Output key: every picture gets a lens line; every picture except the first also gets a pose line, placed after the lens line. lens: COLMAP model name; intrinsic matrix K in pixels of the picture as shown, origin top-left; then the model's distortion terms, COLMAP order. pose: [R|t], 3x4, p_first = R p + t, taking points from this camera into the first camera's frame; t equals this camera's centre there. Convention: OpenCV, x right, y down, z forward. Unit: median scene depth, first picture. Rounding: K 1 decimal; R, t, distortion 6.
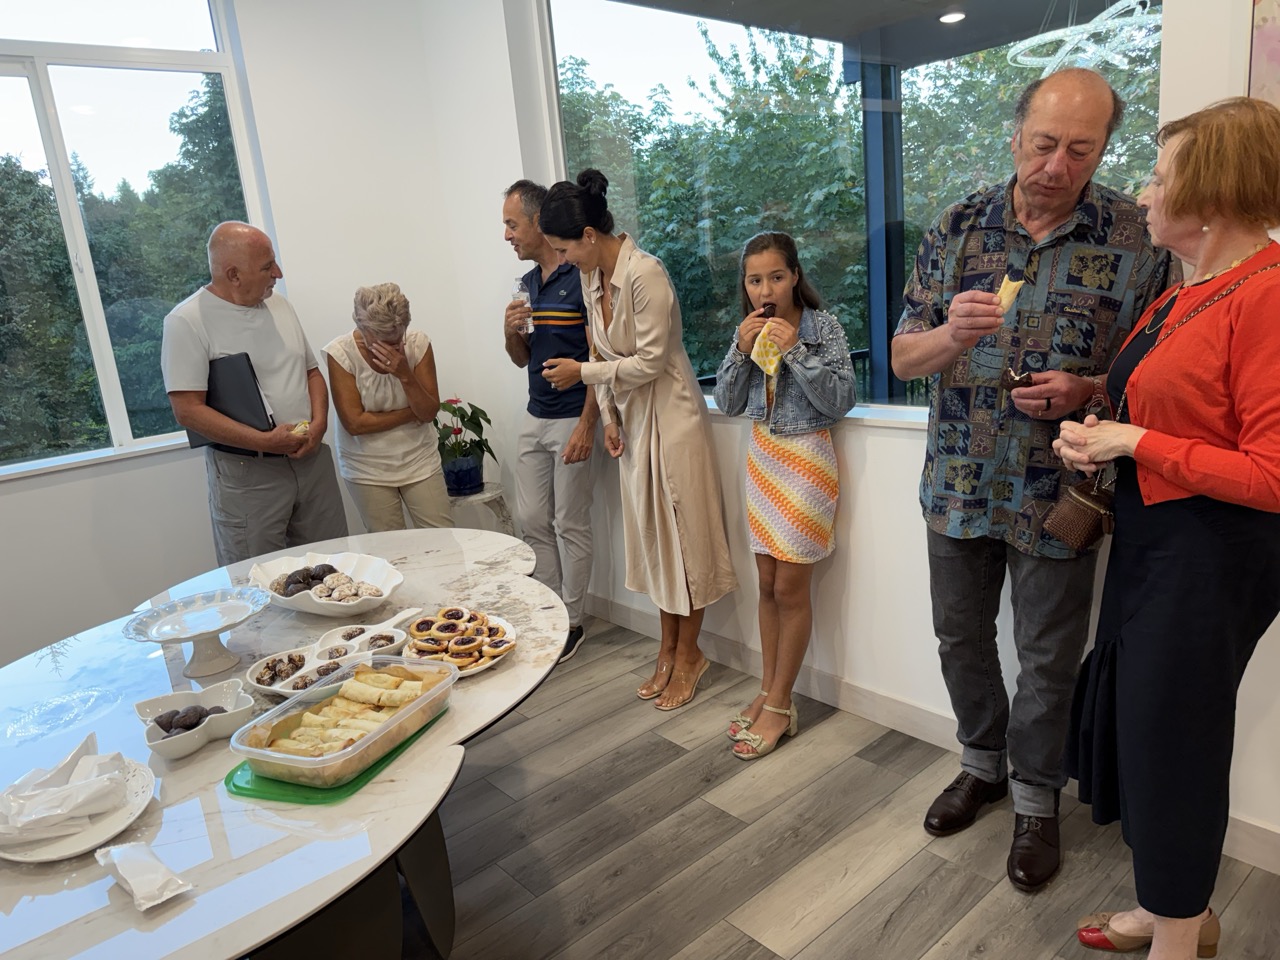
lens RADIAL K [[900.9, 0, 634.0], [0, 900.9, 488.4], [0, 0, 1]] dist [0.073334, -0.066644]
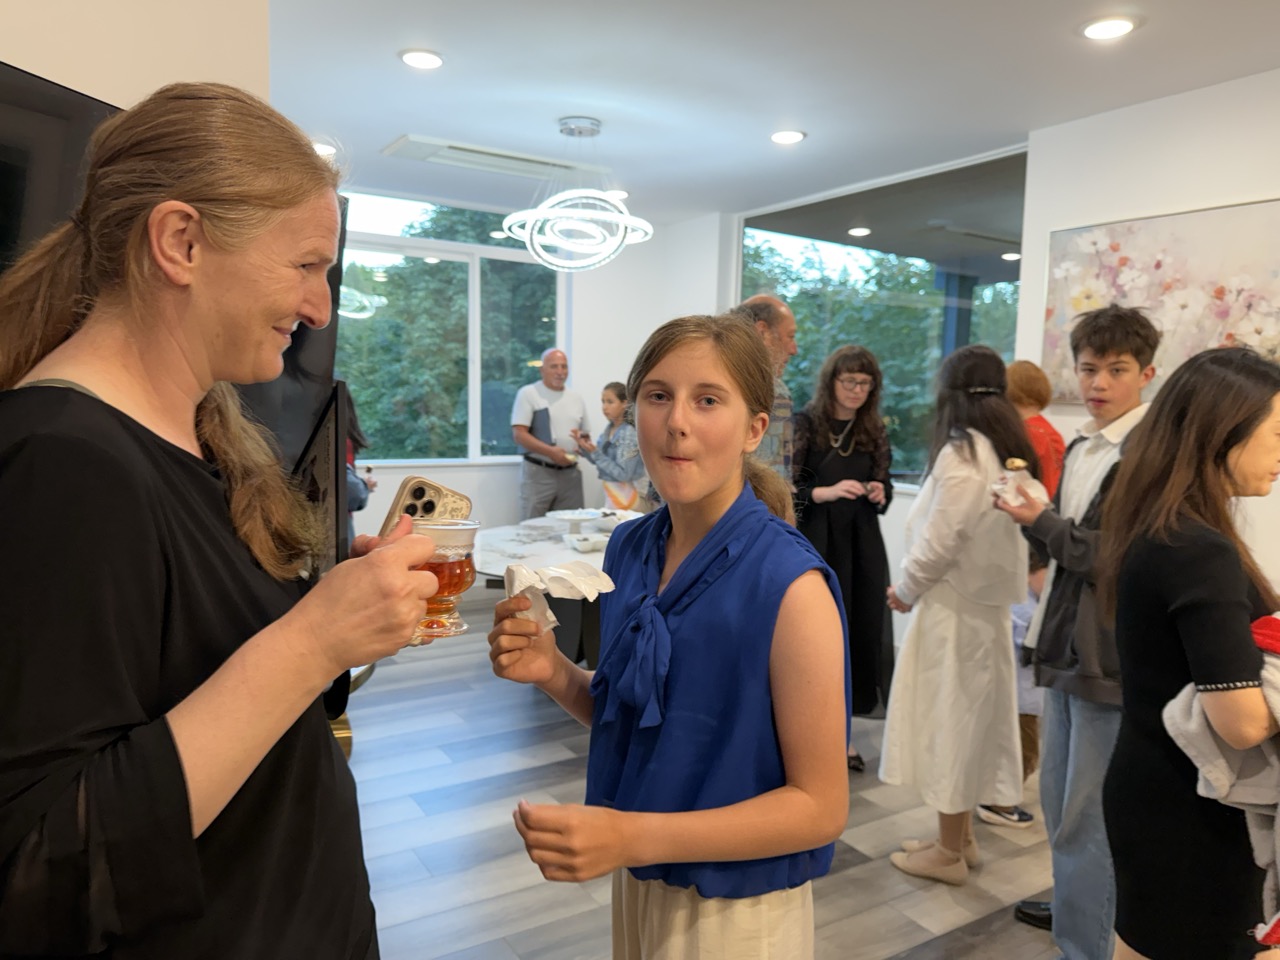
lens RADIAL K [[900.9, 0, 634.0], [0, 900.9, 488.4], [0, 0, 1]] dist [0.073334, -0.066644]
pose [[0.980802, 0.140271, -0.135465, 0.007477], [-0.156175, 0.981021, -0.114922, 0.028808], [0.116774, 0.133872, 0.984095, -0.123740]]
